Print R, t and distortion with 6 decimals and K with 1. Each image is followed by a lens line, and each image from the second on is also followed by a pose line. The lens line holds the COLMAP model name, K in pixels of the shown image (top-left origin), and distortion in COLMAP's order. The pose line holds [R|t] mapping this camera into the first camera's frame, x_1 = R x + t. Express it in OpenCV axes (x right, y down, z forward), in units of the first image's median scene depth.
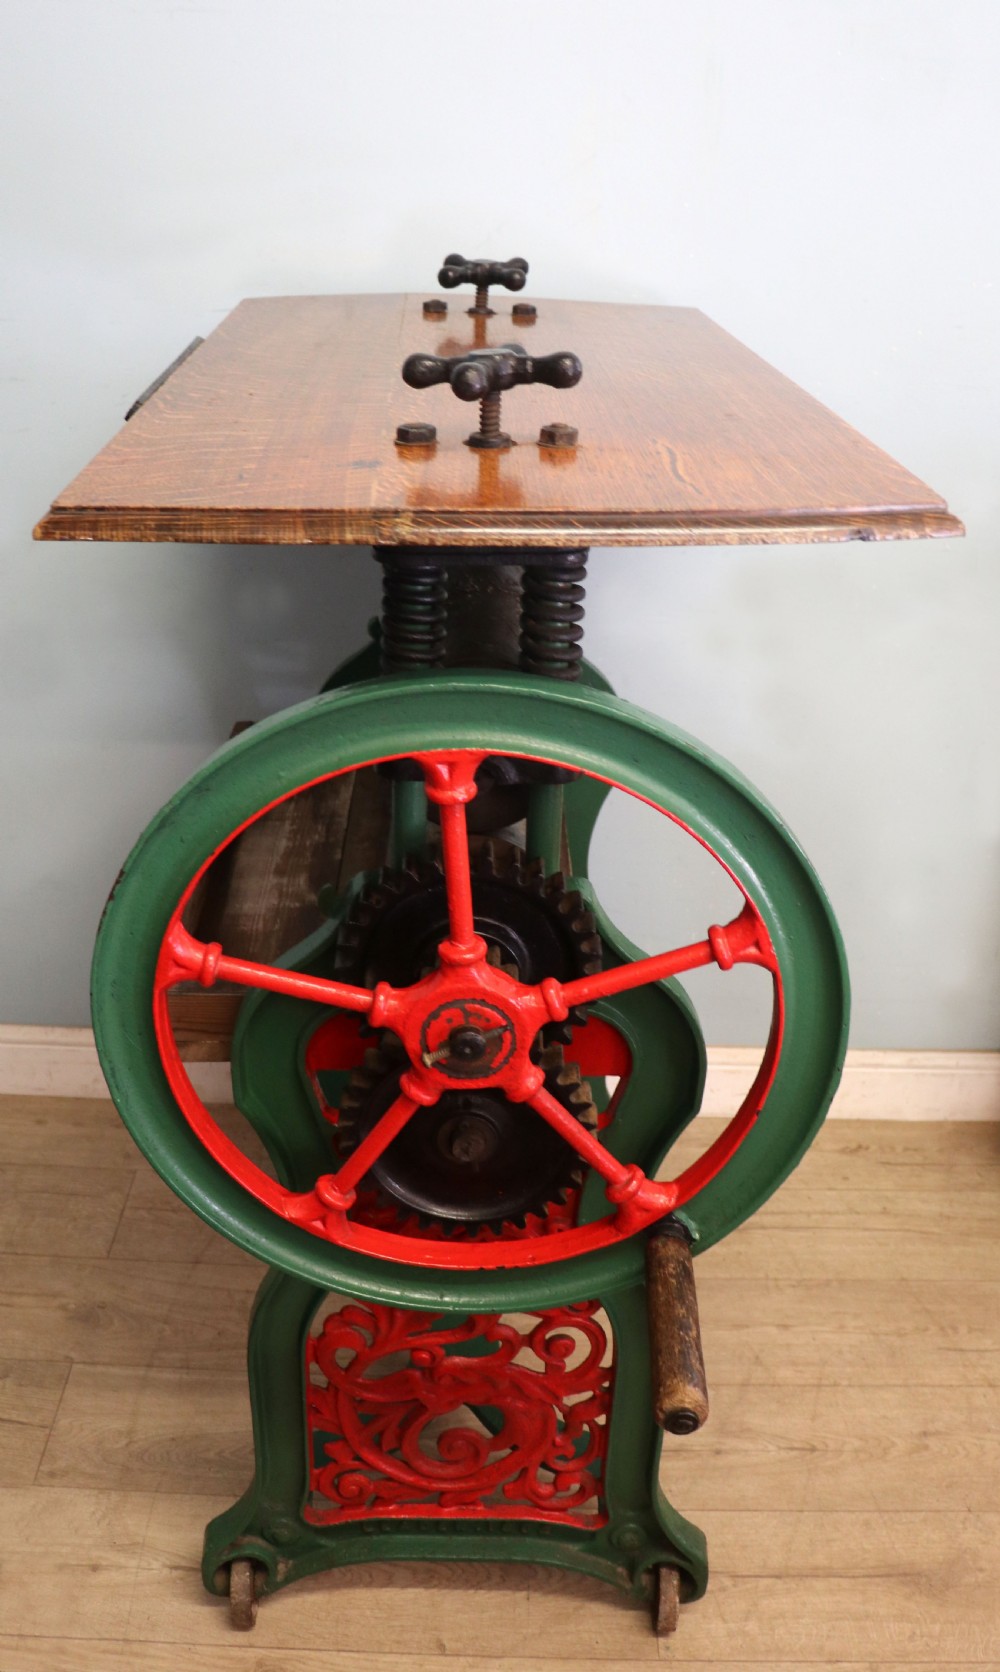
lens RADIAL K [[1534.9, 0, 474.2], [0, 1534.9, 857.0], [0, 0, 1]] dist [-0.189936, 0.147843]
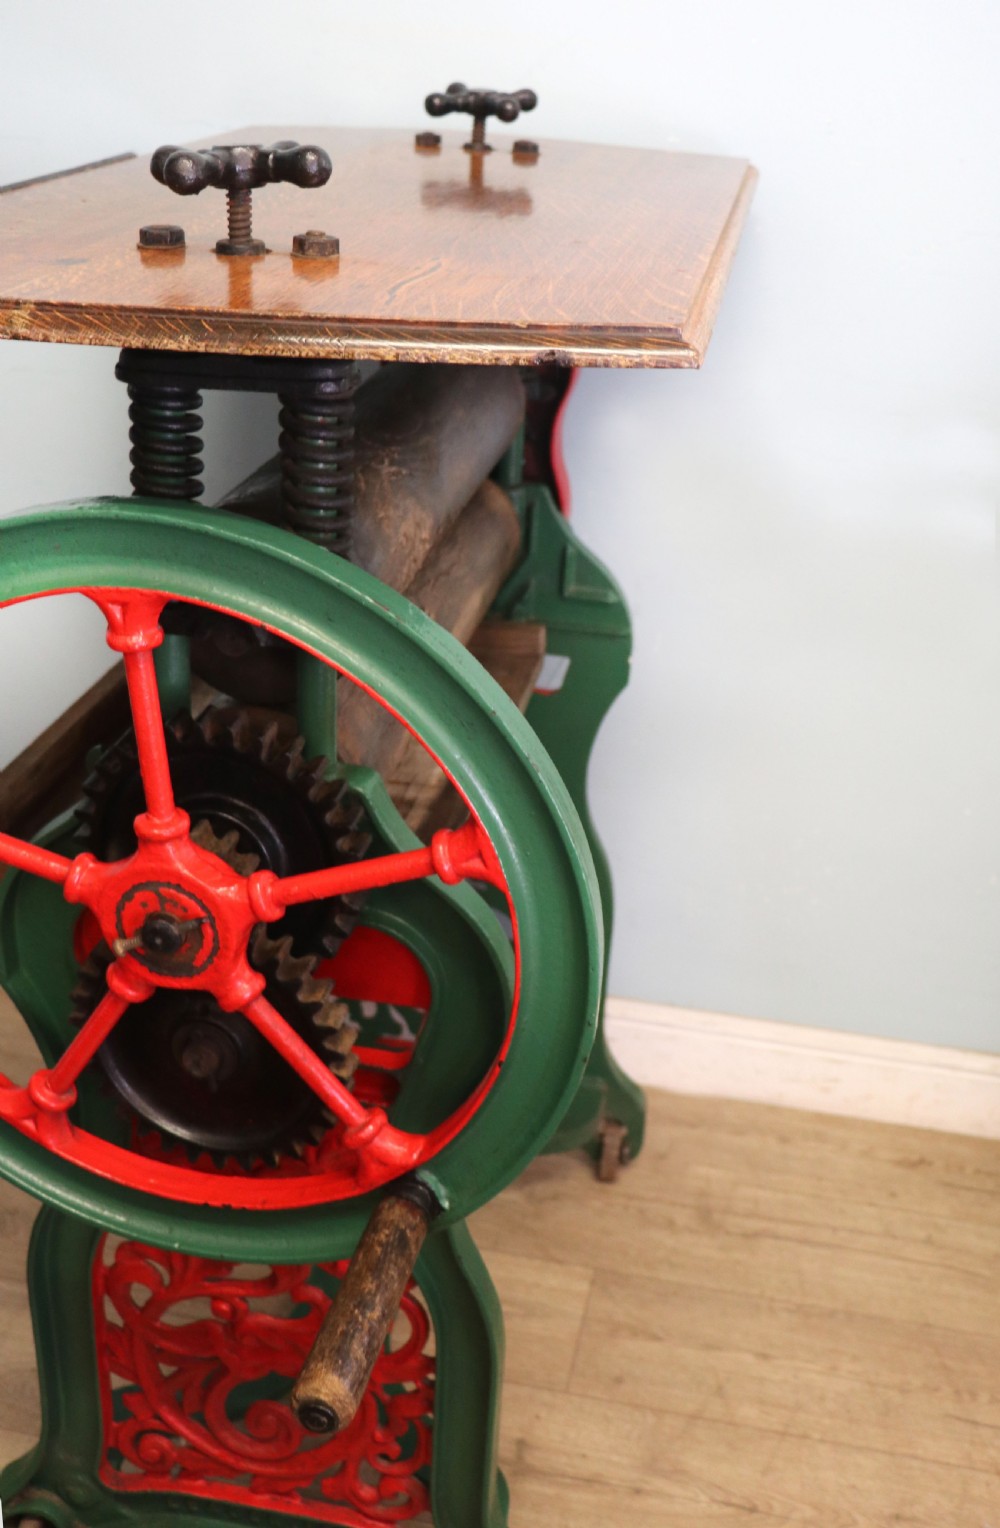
lens RADIAL K [[1663.9, 0, 518.1], [0, 1663.9, 719.6], [0, 0, 1]] dist [-0.158886, 0.208807]
pose [[0.982231, 0.100609, -0.158428, 0.325062], [-0.108265, 0.993300, -0.040433, 0.016589], [0.153298, 0.056867, 0.986542, 0.096355]]
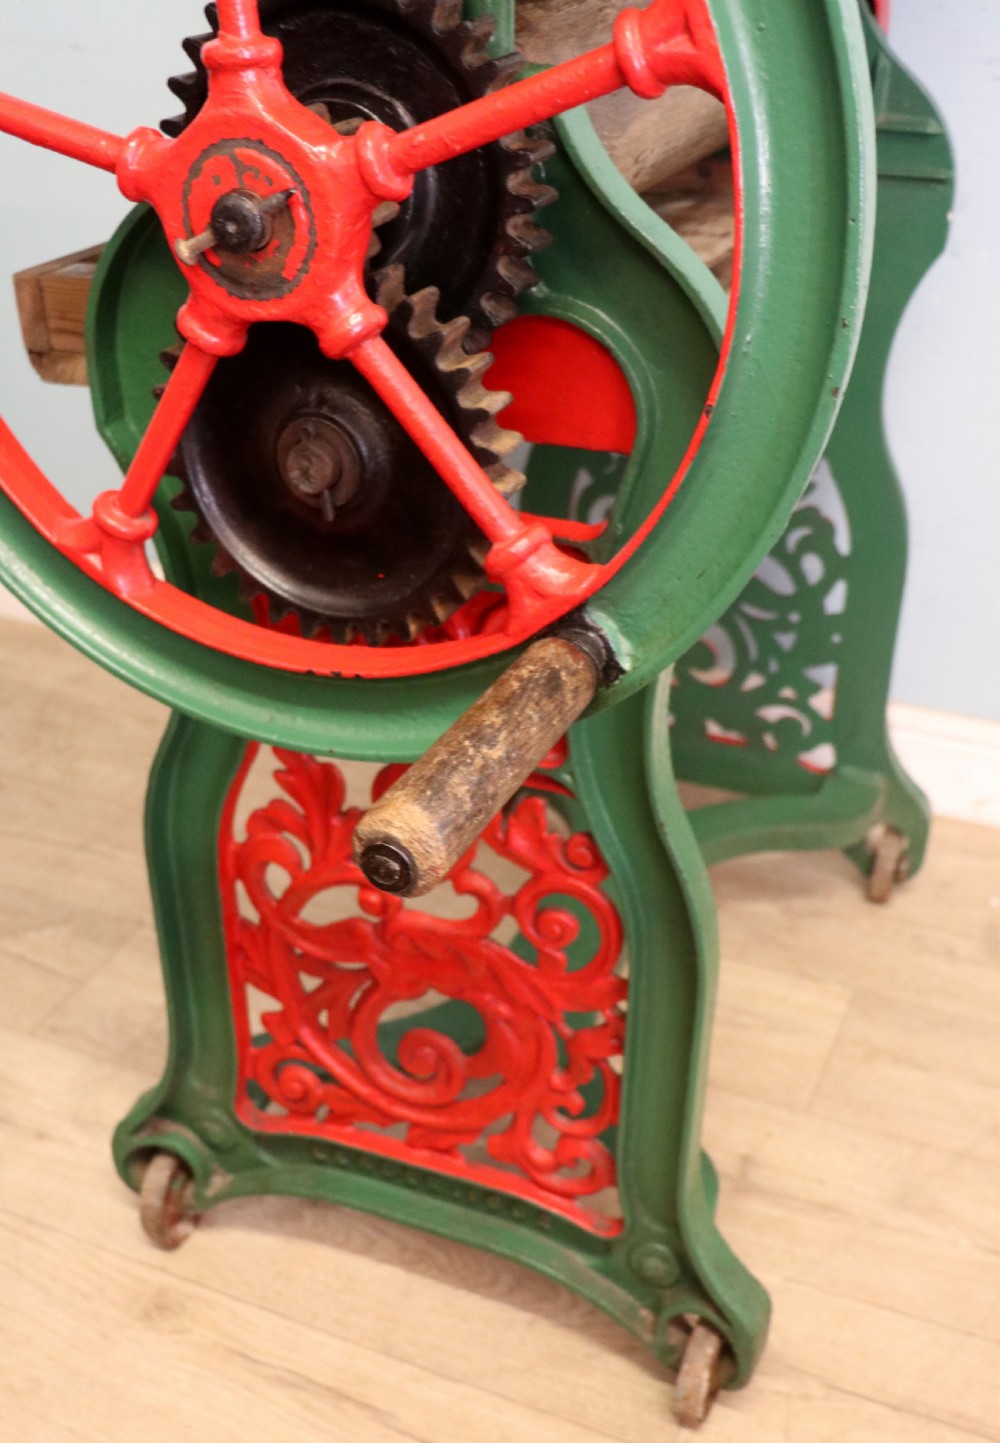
lens RADIAL K [[1599.9, 0, 504.8], [0, 1599.9, 828.1], [0, 0, 1]] dist [-0.154453, 0.235212]
pose [[0.923978, 0.188396, -0.332823, 0.344499], [-0.159796, 0.980824, 0.111577, 0.269060], [0.347462, -0.049911, 0.936365, 0.425330]]
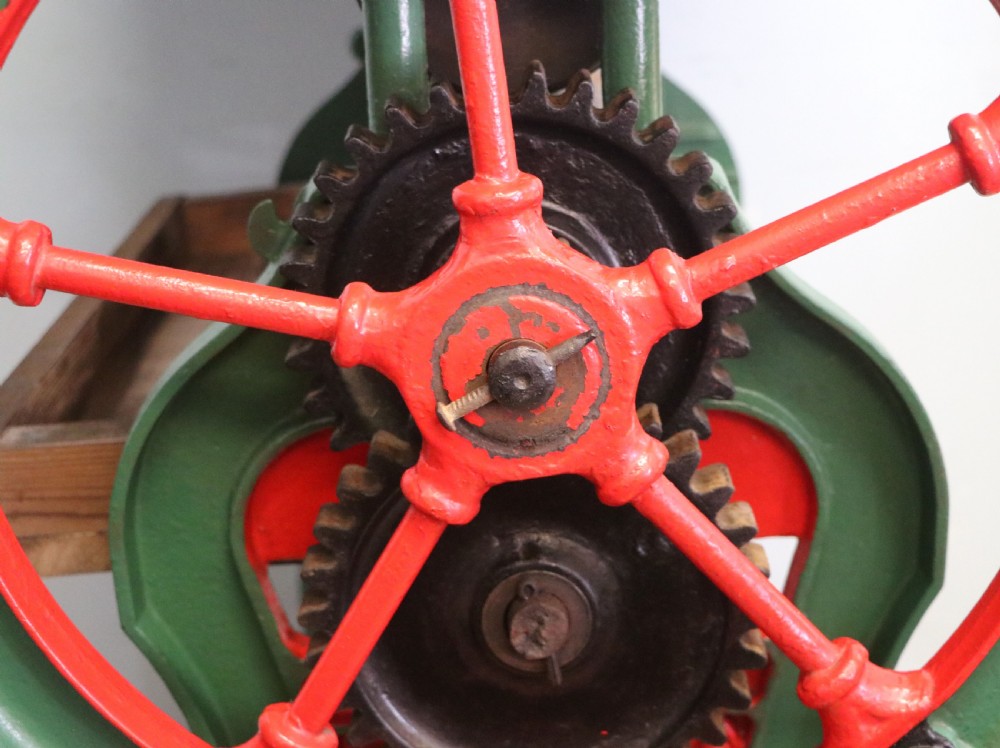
lens RADIAL K [[1831.2, 0, 569.2], [0, 1831.2, 390.3], [0, 0, 1]] dist [0.038691, 0.341426]
pose [[0.997382, -0.069183, 0.021045, -0.000958], [0.071655, 0.984694, -0.158882, 0.225953], [-0.009731, 0.159974, 0.987073, 0.361716]]
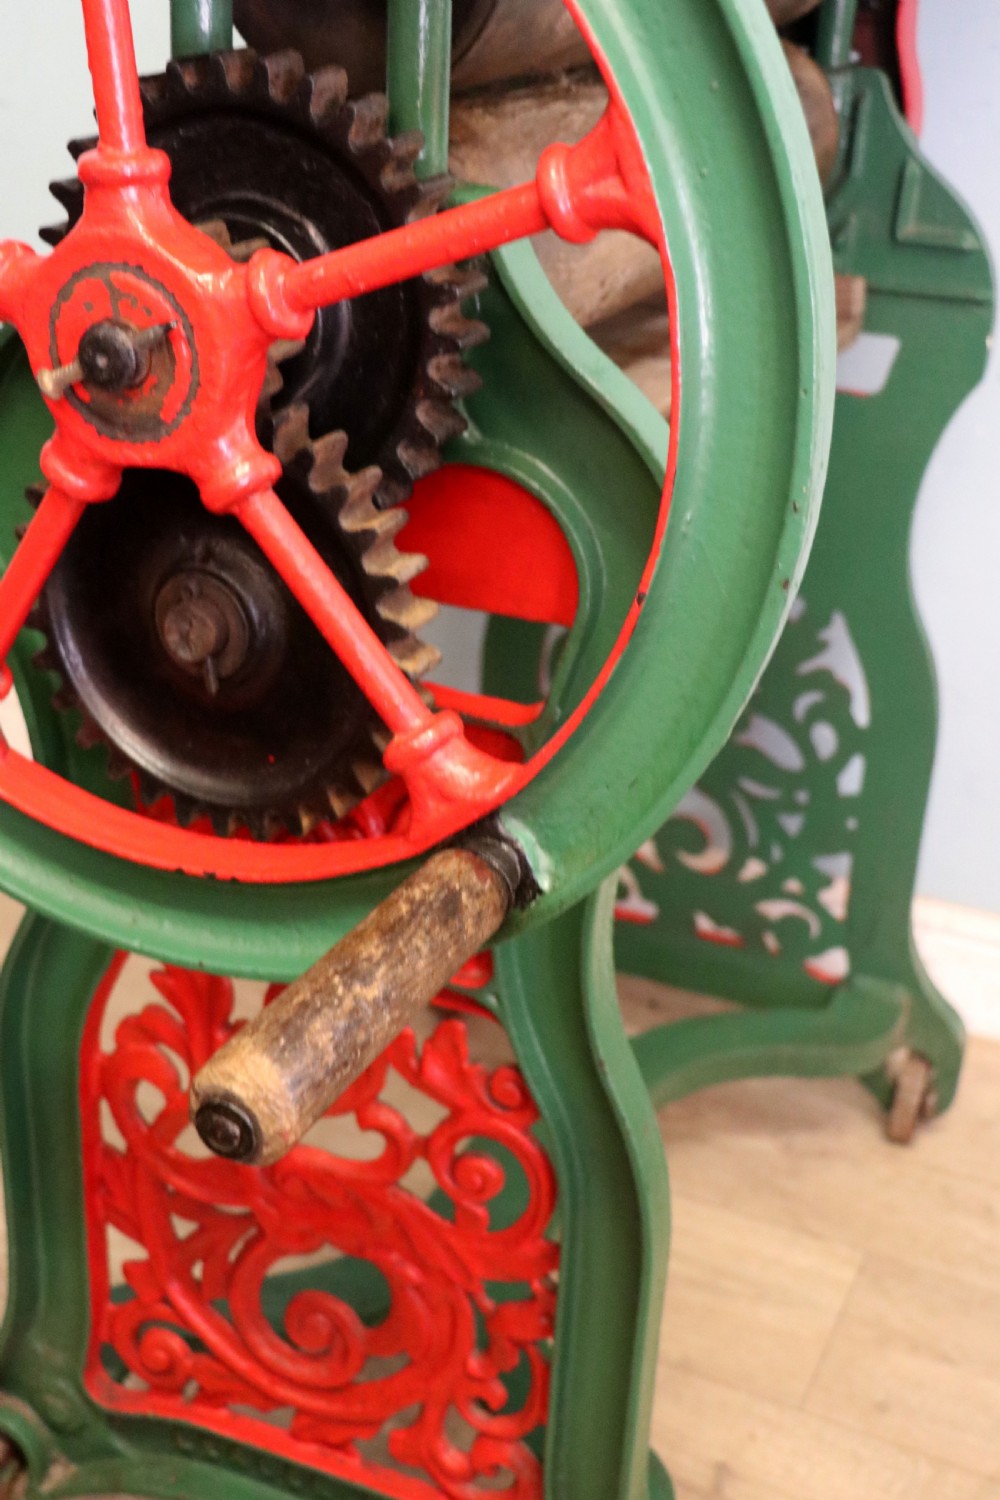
lens RADIAL K [[1909.7, 0, 484.0], [0, 1909.7, 753.1], [0, 0, 1]] dist [-0.089956, 0.402911]
pose [[0.913530, 0.181154, -0.364205, 0.373654], [-0.200261, 0.979627, -0.015047, 0.237675], [0.354059, 0.086682, 0.931197, 0.432957]]
